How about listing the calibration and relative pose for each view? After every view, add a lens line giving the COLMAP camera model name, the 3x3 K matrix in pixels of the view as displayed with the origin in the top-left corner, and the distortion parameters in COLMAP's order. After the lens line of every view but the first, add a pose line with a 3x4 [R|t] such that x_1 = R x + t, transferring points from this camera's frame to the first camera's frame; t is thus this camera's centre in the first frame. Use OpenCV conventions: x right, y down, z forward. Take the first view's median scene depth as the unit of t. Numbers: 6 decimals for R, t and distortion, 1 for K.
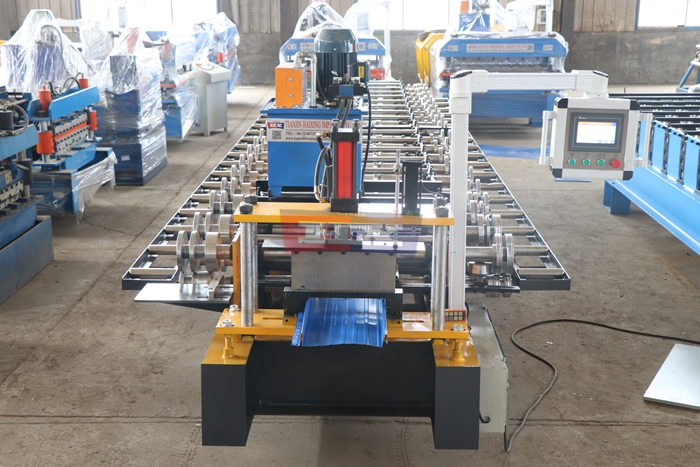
lens RADIAL K [[1022.0, 0, 312.6], [0, 1022.0, 233.9], [0, 0, 1]] dist [0.013987, 0.521968]
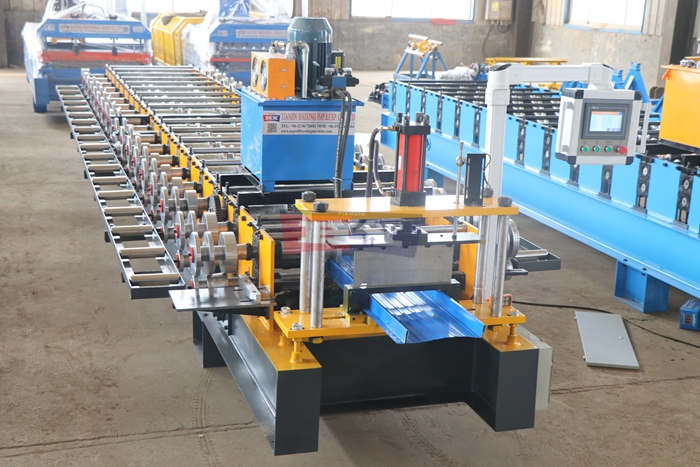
lens RADIAL K [[1022.0, 0, 312.6], [0, 1022.0, 233.9], [0, 0, 1]] dist [0.013987, 0.521968]
pose [[0.944040, -0.051079, 0.325853, -0.337214], [0.045467, 0.998657, 0.024820, -0.020125], [-0.326683, -0.008615, 0.945095, 0.078357]]
